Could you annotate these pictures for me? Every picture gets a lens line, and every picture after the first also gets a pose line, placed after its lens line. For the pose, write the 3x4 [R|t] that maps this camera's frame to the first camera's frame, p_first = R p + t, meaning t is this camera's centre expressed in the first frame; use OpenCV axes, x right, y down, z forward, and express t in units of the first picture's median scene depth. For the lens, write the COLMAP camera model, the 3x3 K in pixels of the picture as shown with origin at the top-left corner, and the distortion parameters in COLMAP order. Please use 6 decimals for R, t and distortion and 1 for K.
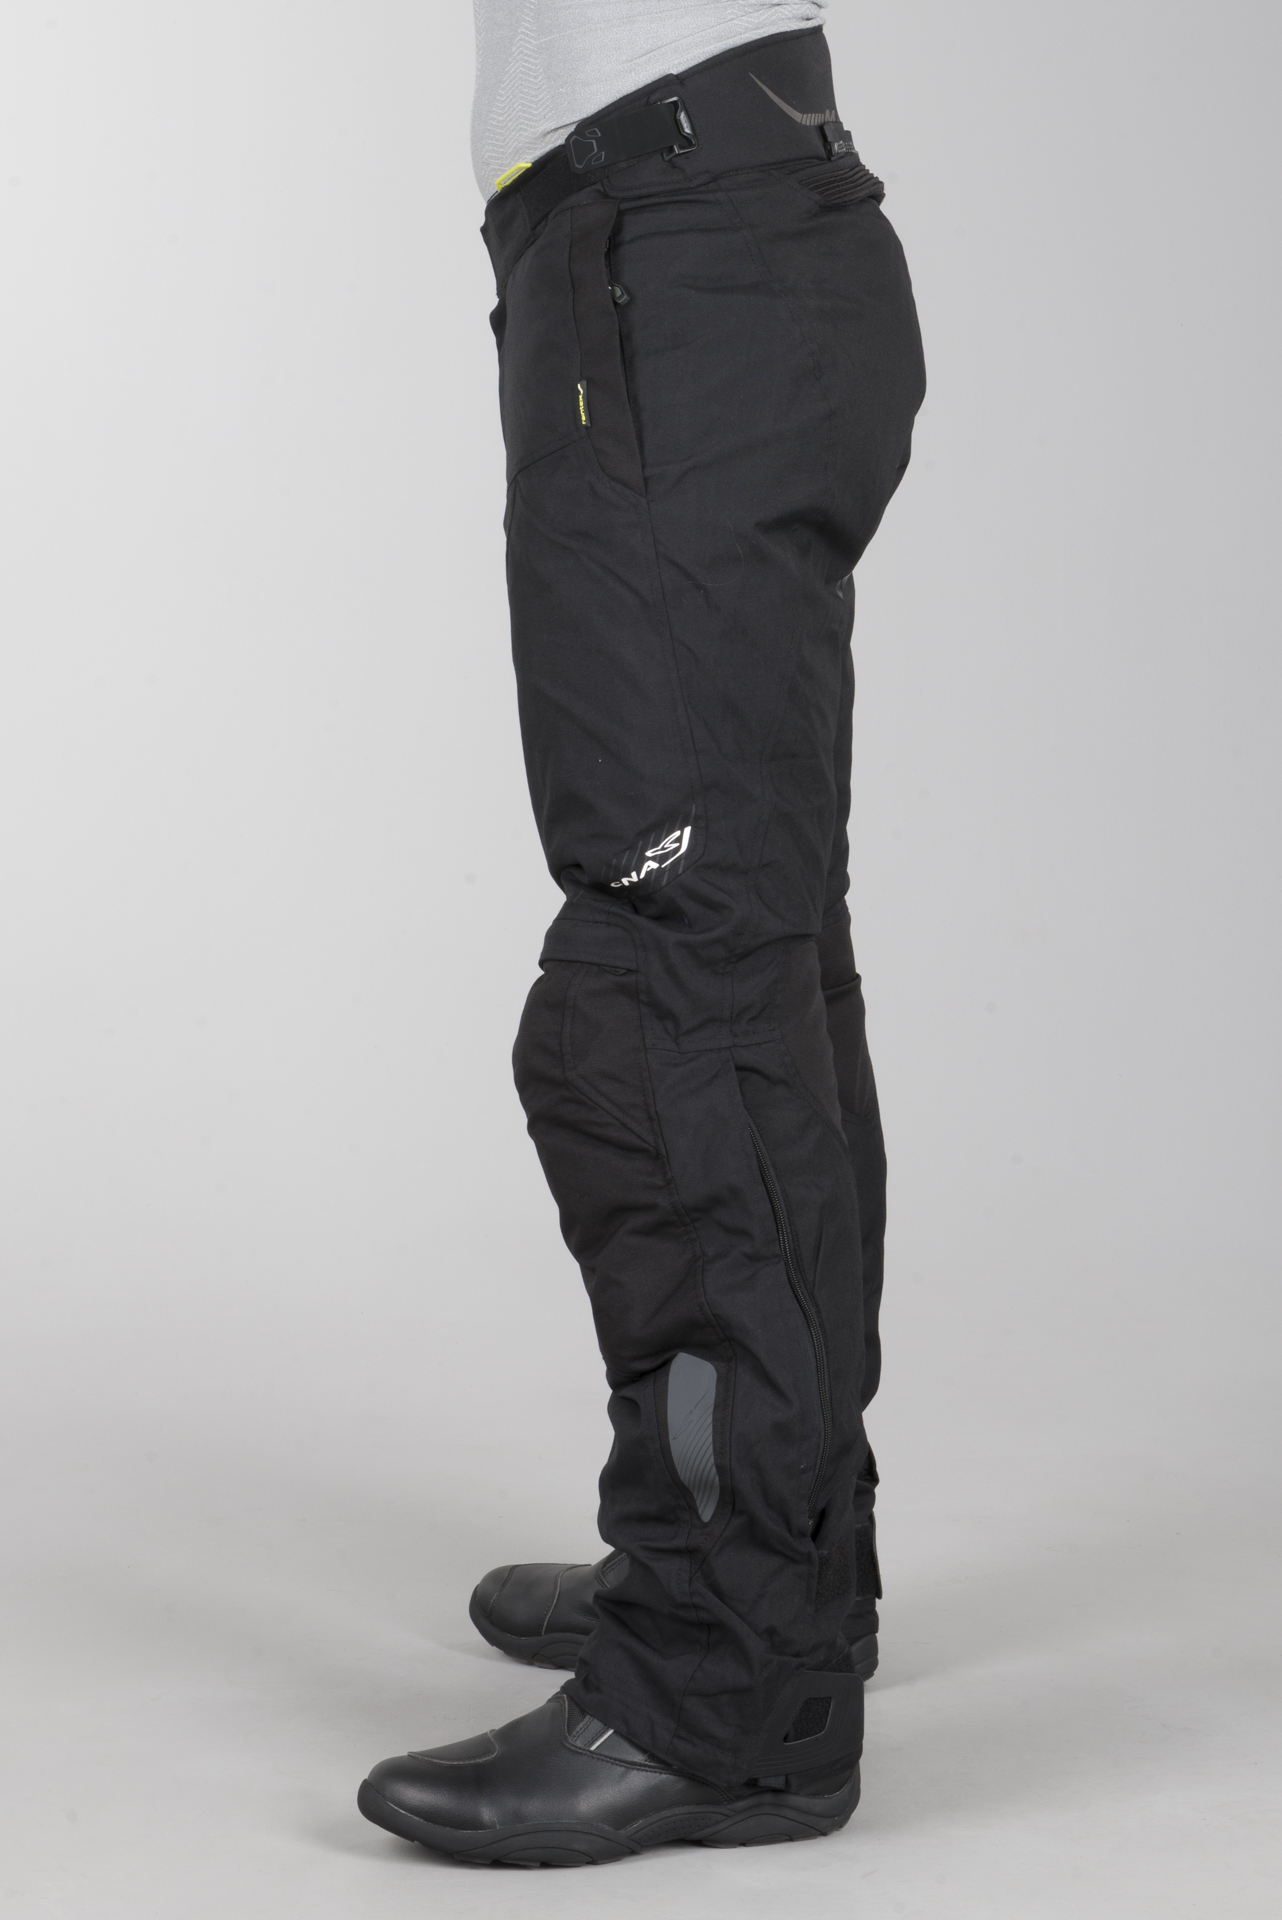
lens RADIAL K [[3180.1, 0, 641.3], [0, 3180.1, 959.4], [0, 0, 1]] dist [-0.279697, 0.090405]
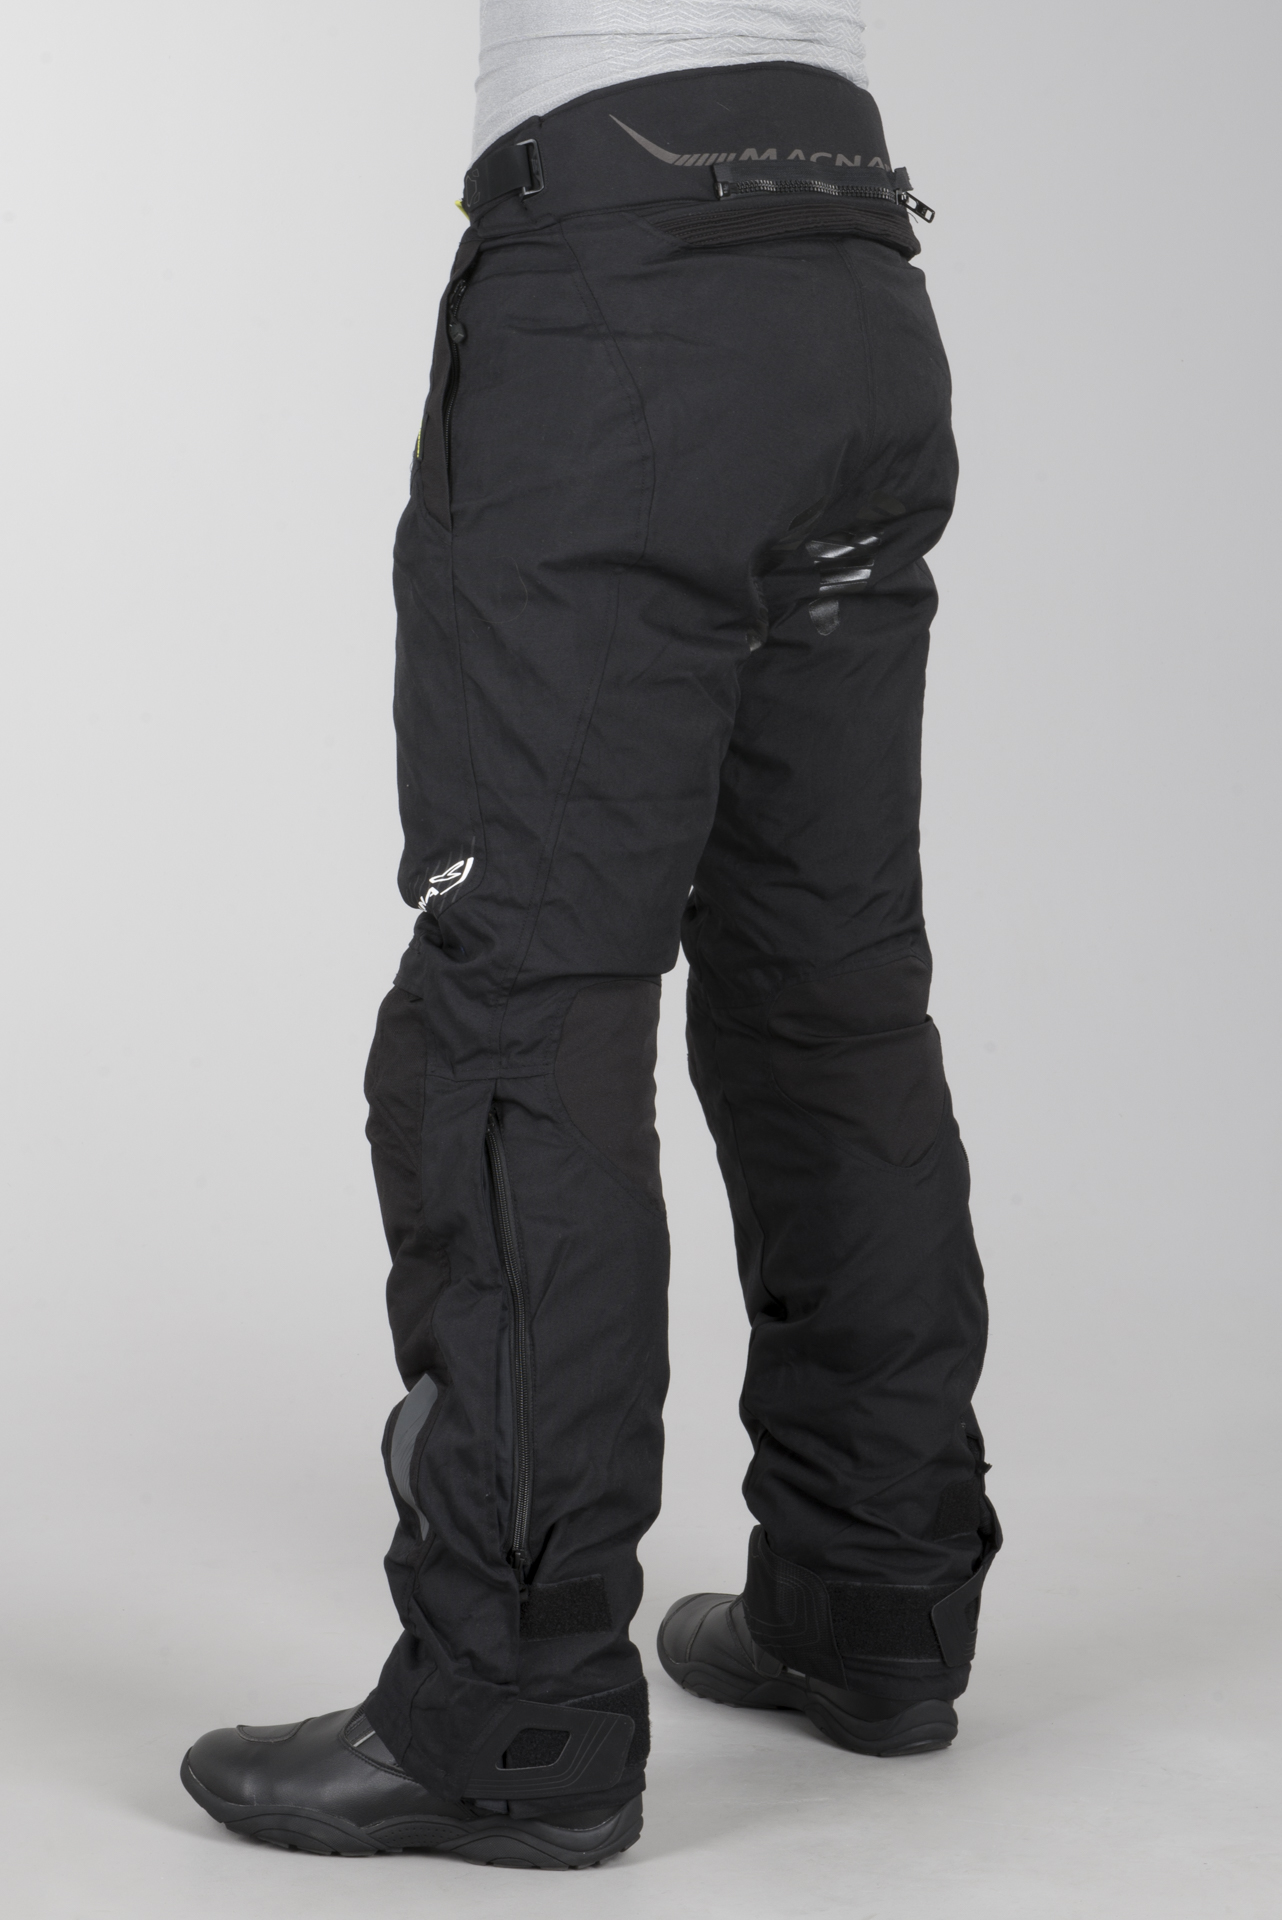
lens RADIAL K [[3180.1, 0, 641.3], [0, 3180.1, 959.4], [0, 0, 1]] dist [-0.279697, 0.090405]
pose [[0.954940, 0.092503, -0.282015, 0.356419], [-0.093669, 0.995559, 0.009374, -0.023910], [0.281629, 0.017465, 0.959364, 0.040326]]
